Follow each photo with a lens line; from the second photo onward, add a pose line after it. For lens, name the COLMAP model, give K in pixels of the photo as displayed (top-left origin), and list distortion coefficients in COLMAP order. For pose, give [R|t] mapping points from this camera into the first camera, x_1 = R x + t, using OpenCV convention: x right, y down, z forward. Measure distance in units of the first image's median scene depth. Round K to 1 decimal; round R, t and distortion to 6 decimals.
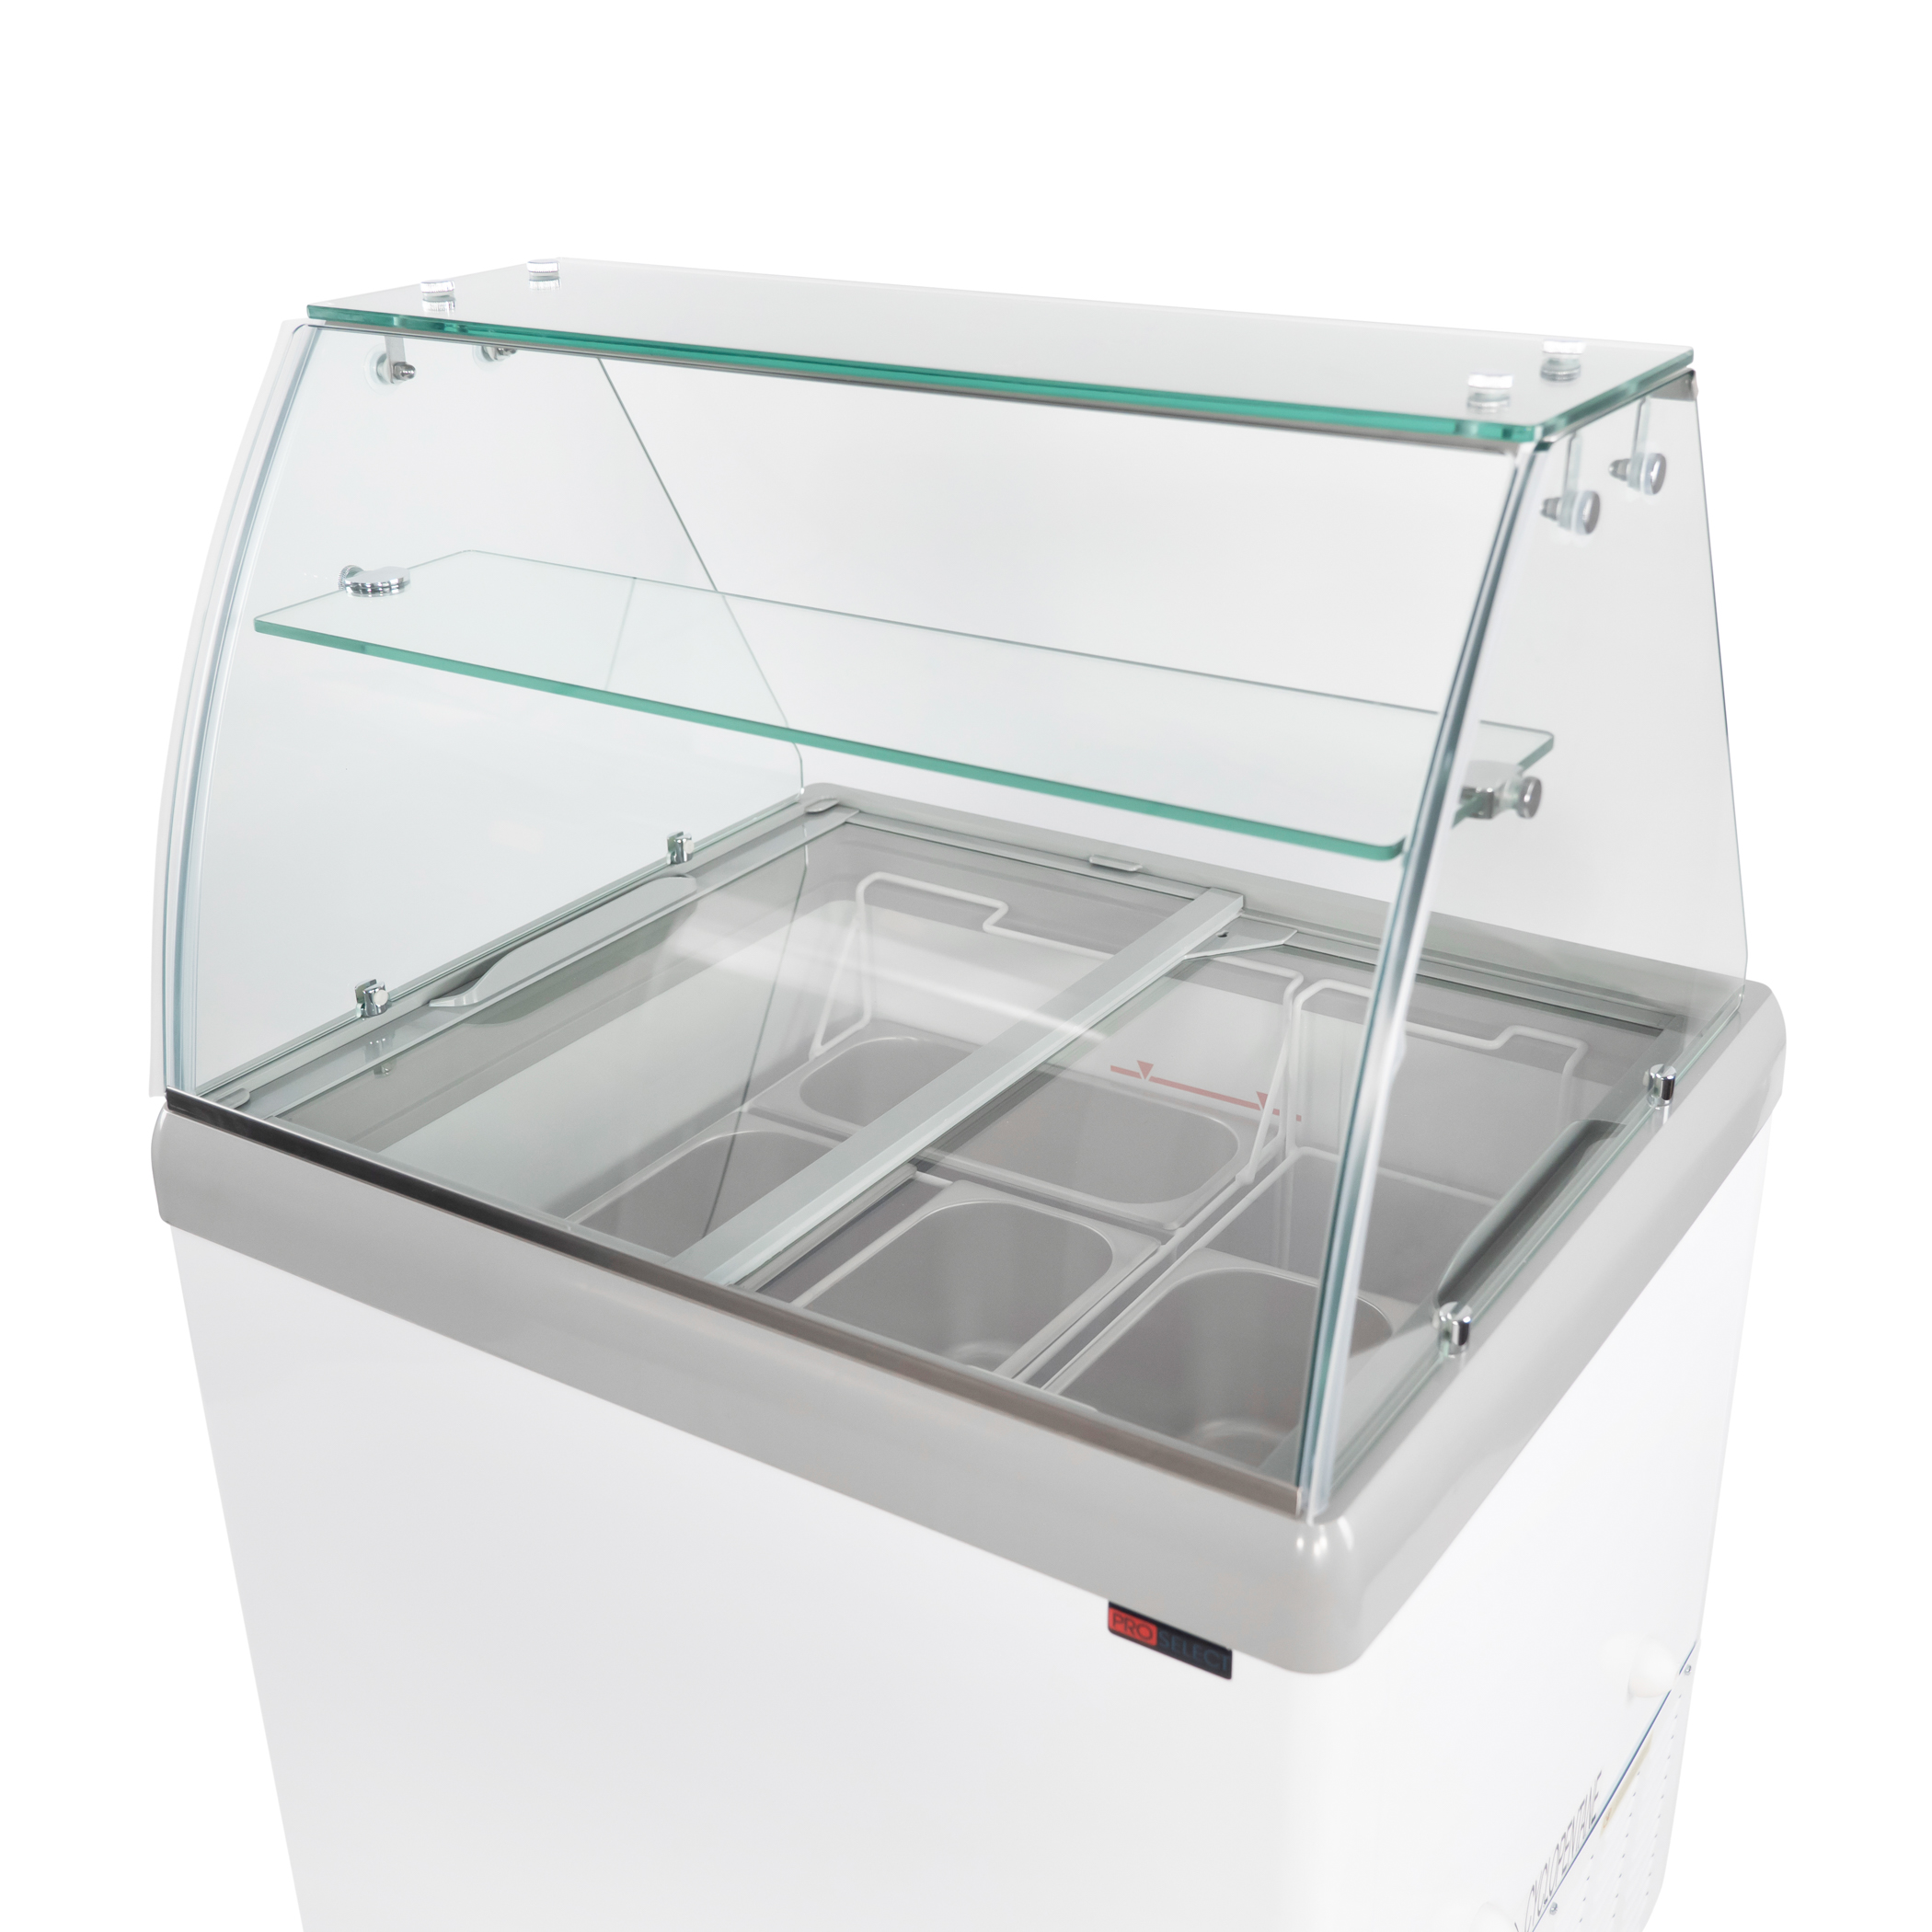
lens RADIAL K [[2408.8, 0, 966.0], [0, 2408.8, 966.0], [0, 0, 1]] dist [-0.008258, -0.029781]
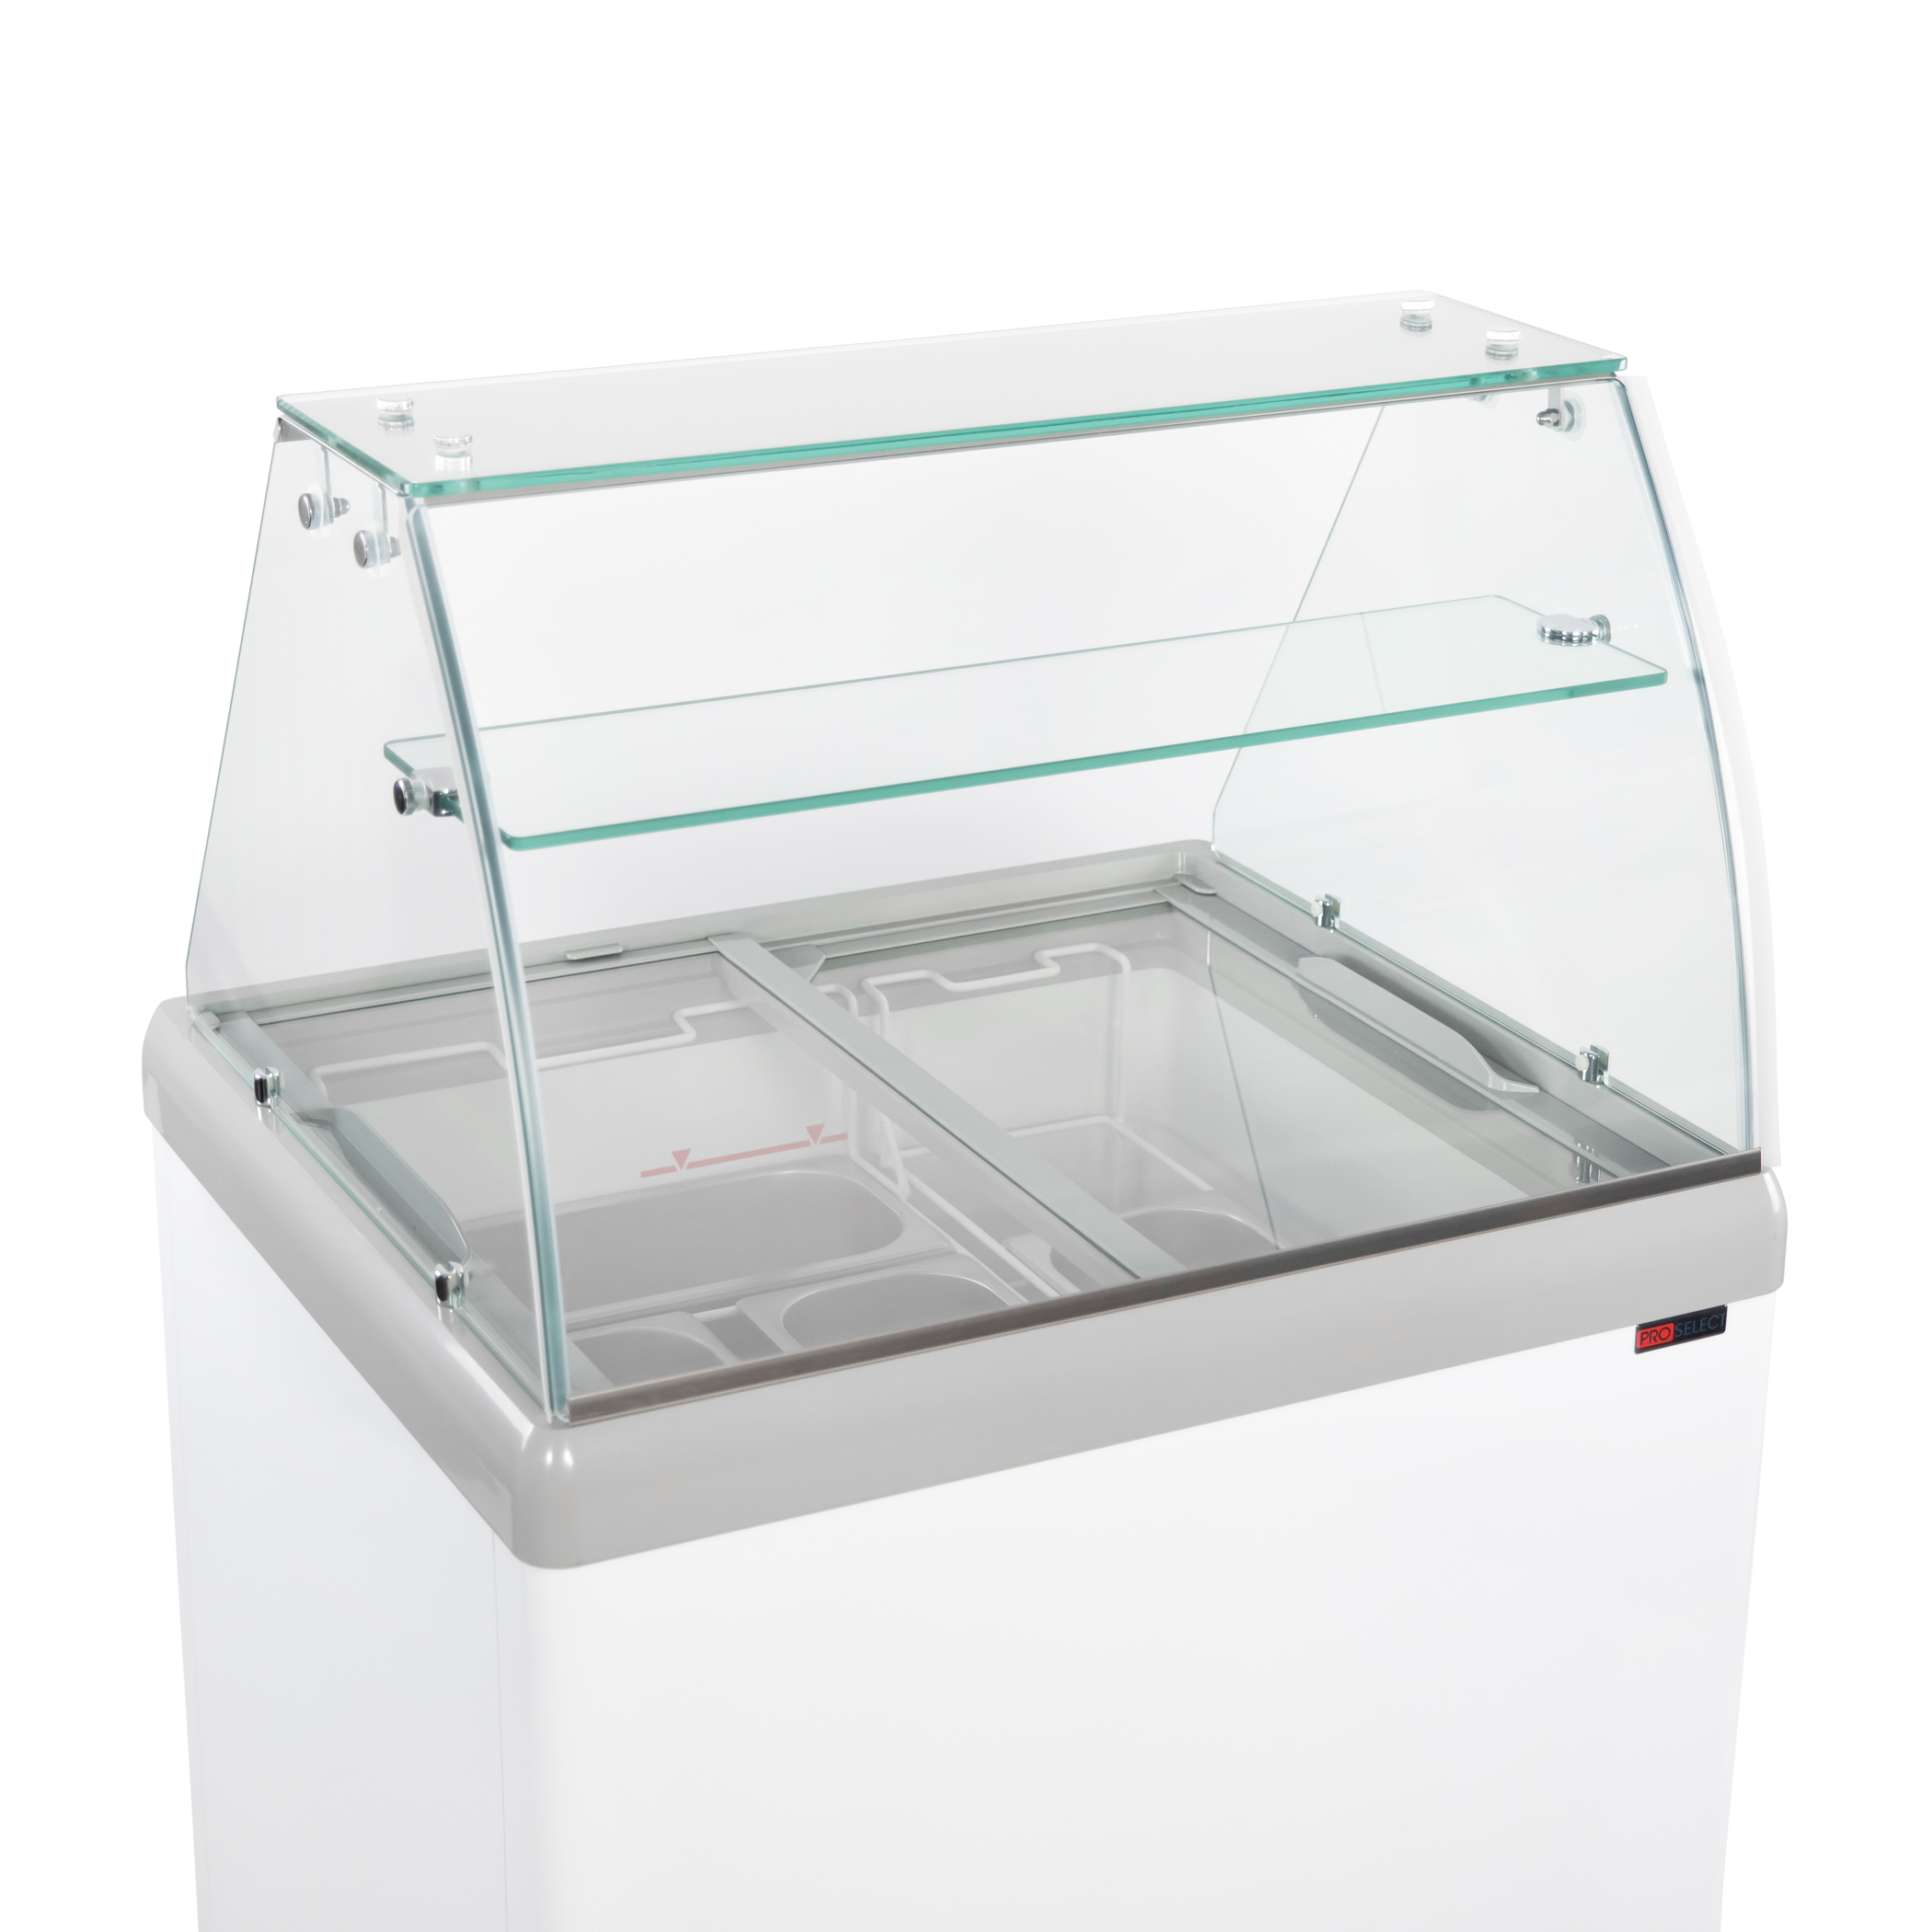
lens RADIAL K [[4106.4, 0, 966.0], [0, 4106.4, 966.0], [0, 0, 1]] dist [0.018926, 0.027624]
pose [[0.485109, -0.281219, 0.828000, -1.385604], [0.335590, 0.934245, 0.120687, -0.214387], [-0.807495, 0.219322, 0.547585, 0.063330]]
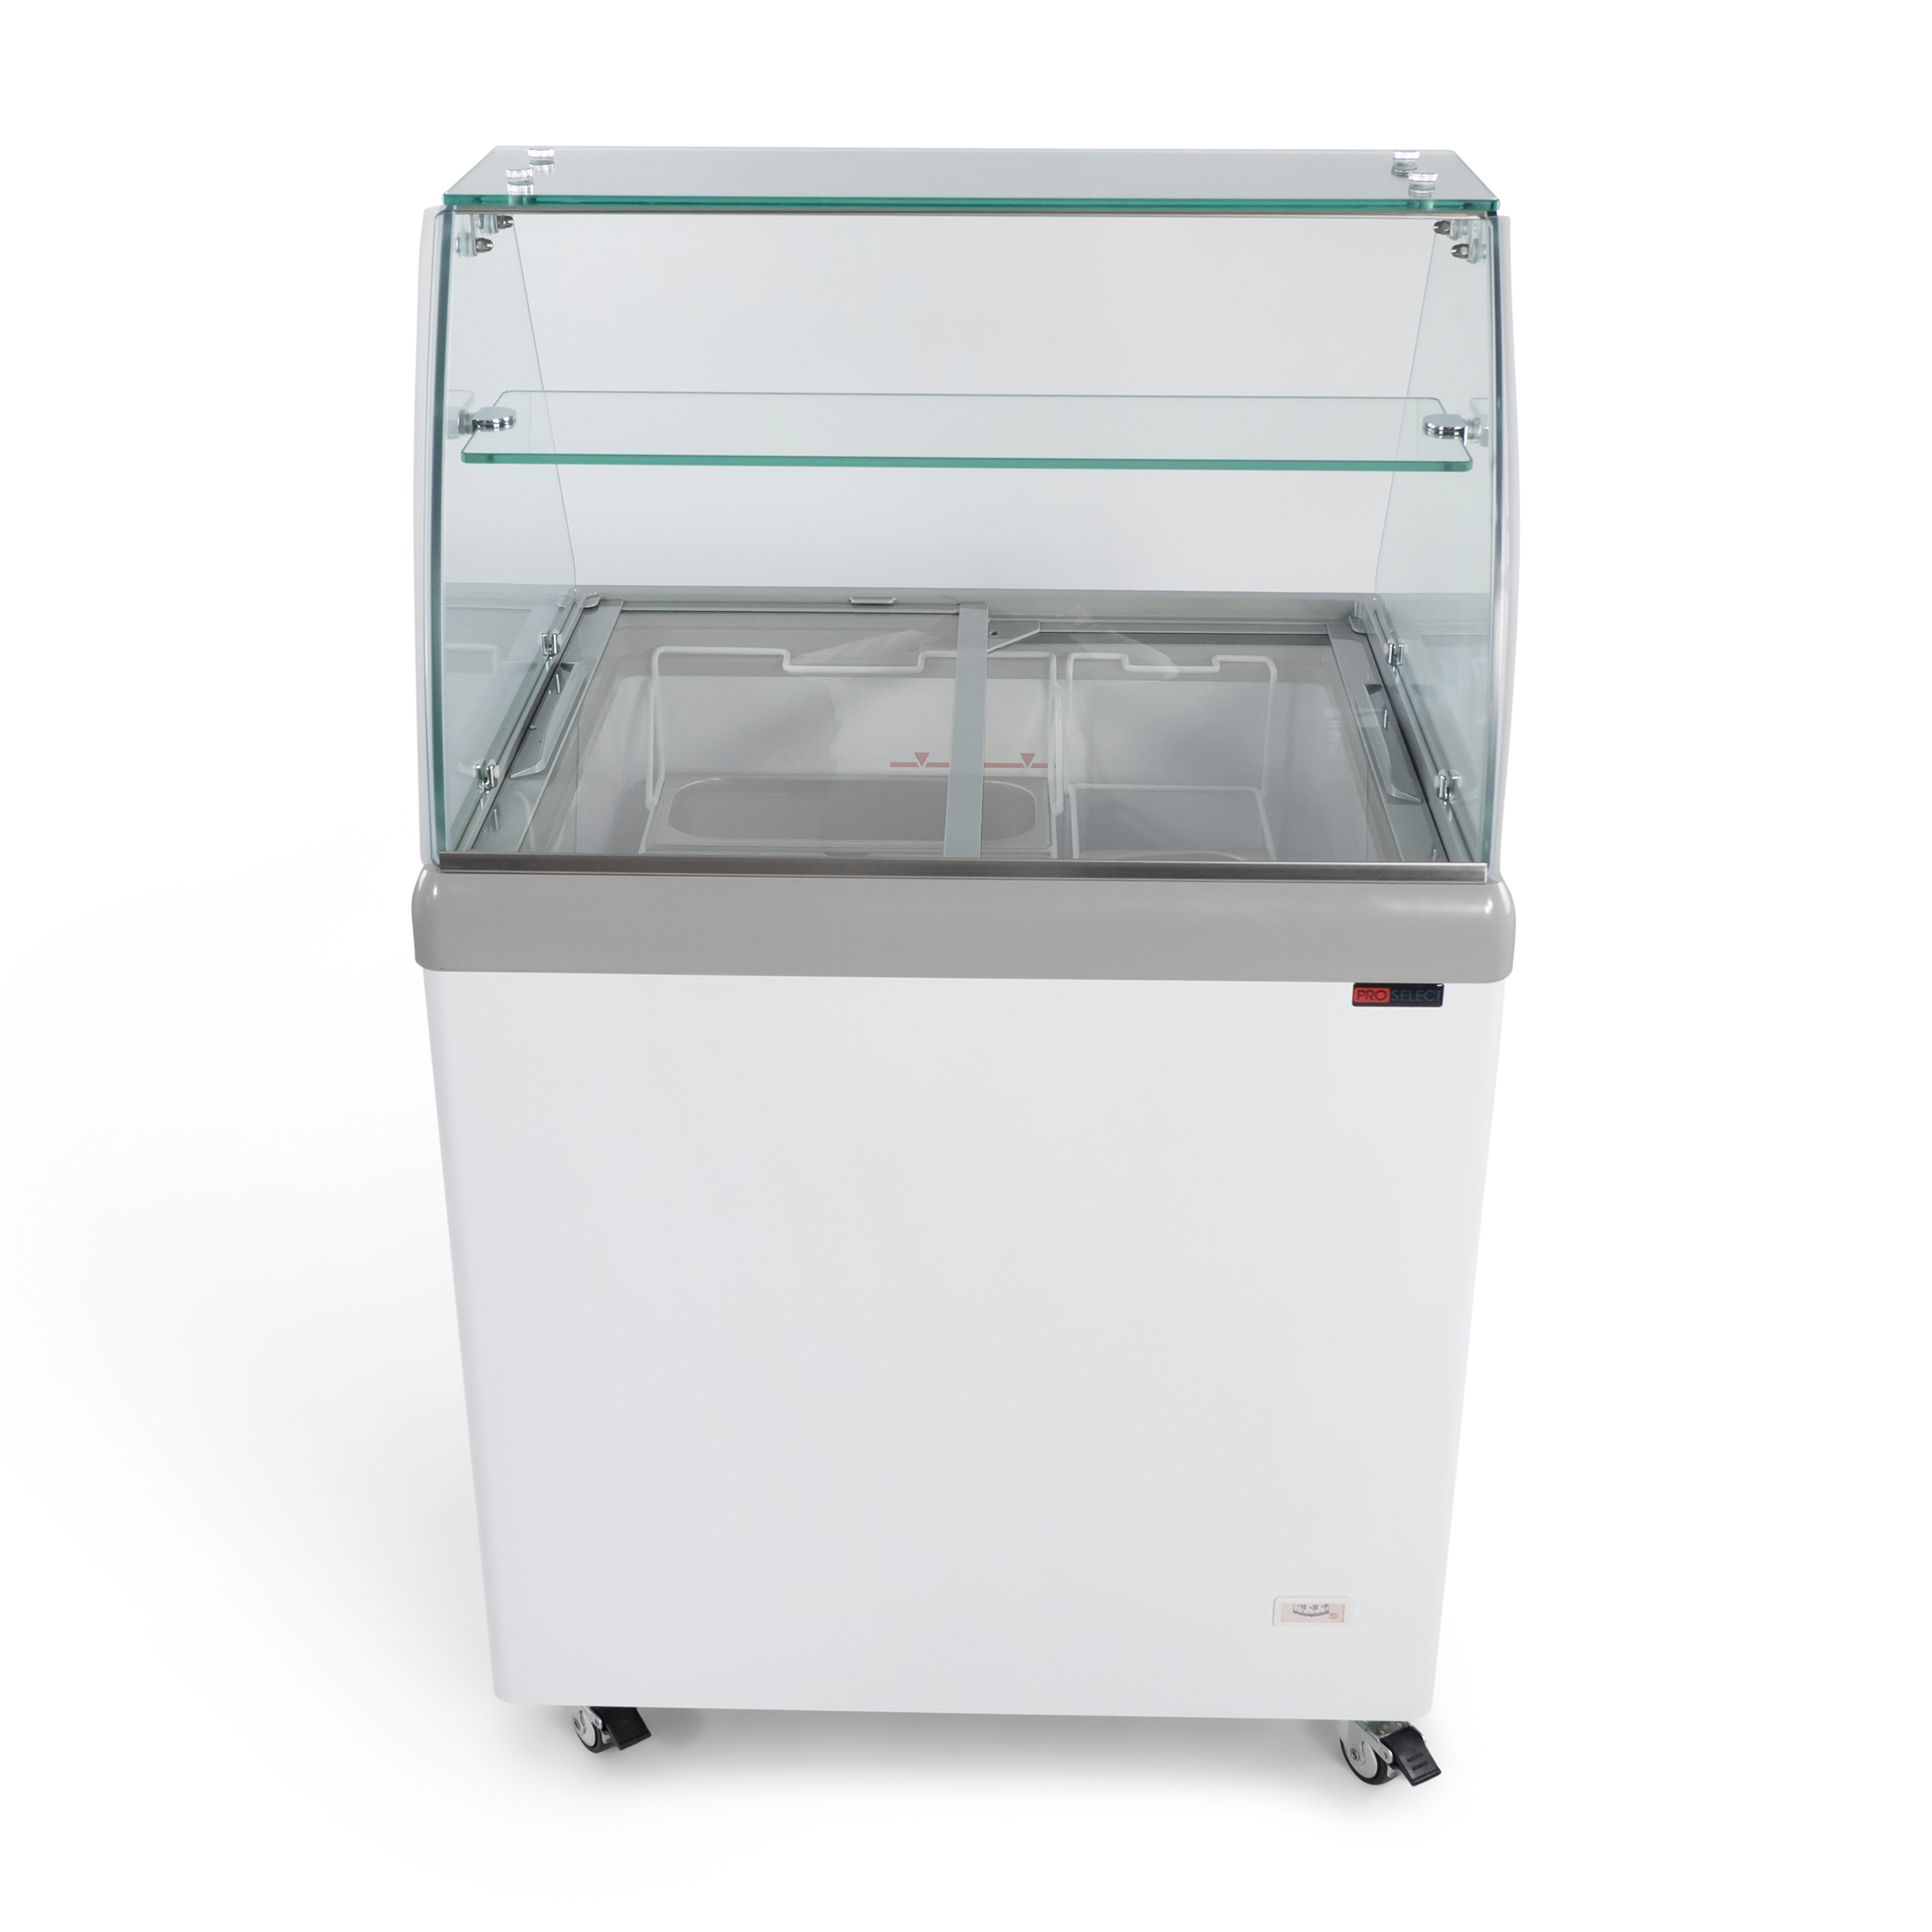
lens RADIAL K [[2663.3, 0, 927.6], [0, 2663.3, 957.0], [0, 0, 1]] dist [-0.062901, 0.045380]
pose [[0.850075, -0.211167, 0.482475, -0.759493], [0.200794, 0.976852, 0.073762, 0.051715], [-0.486883, 0.034175, 0.872799, -0.269392]]
